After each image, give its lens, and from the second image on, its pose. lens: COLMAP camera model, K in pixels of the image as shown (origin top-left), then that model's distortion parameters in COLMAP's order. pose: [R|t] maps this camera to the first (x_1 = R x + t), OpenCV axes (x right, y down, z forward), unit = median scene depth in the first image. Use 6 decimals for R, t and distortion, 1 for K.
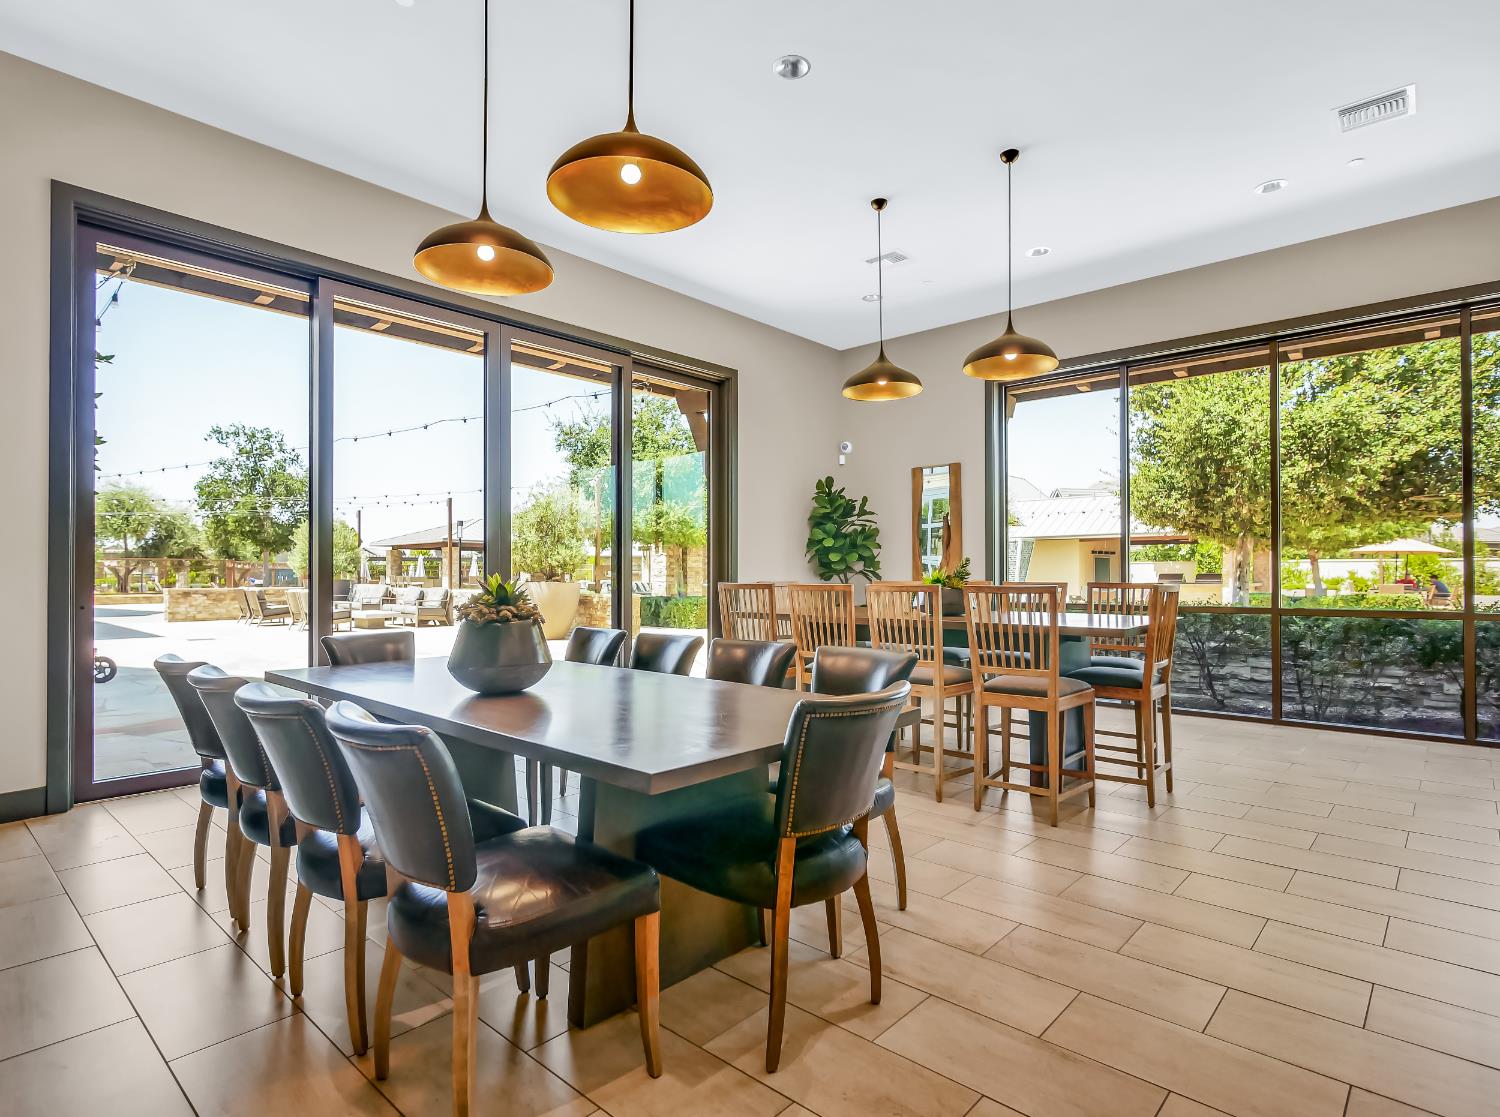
lens RADIAL K [[781.6, 0, 716.4], [0, 781.6, 582.7], [0, 0, 1]] dist [0.018689, 0.000108]
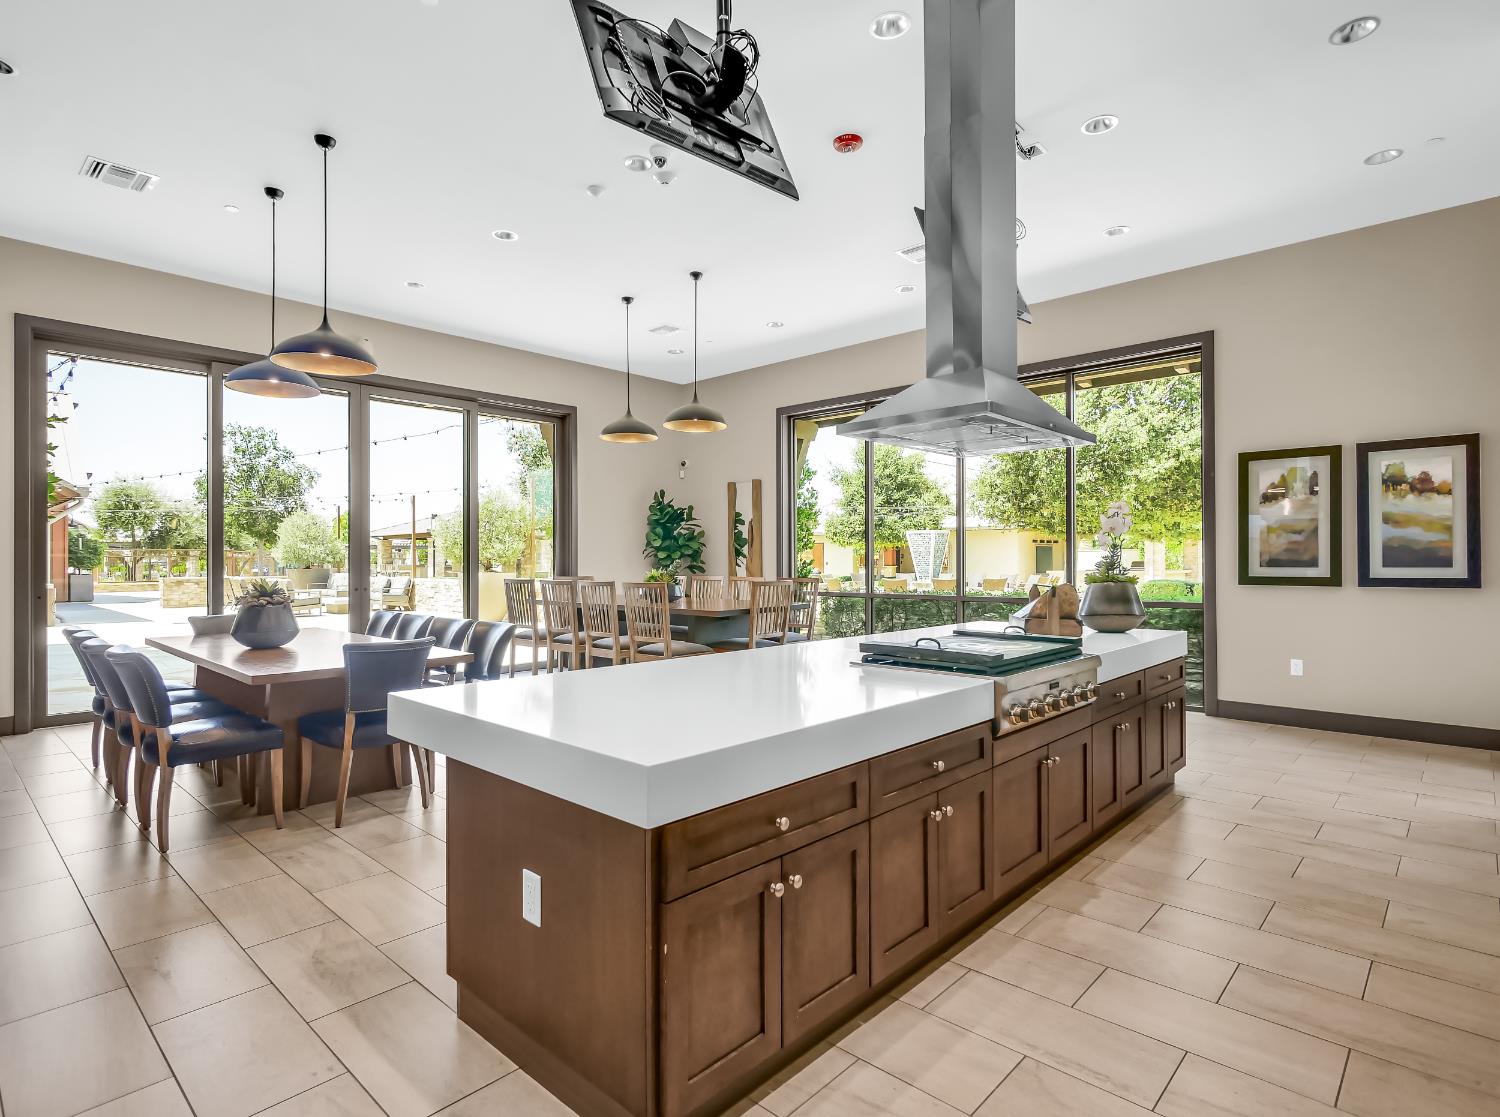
lens RADIAL K [[780.4, 0, 750.0], [0, 780.4, 558.5], [0, 0, 1]] dist [-0.000788, -0.000723]
pose [[0.999901, -0.002240, 0.013863, 0.252715], [0.002406, 0.999925, -0.012022, -0.010263], [-0.013835, 0.012054, 0.999832, -0.229966]]
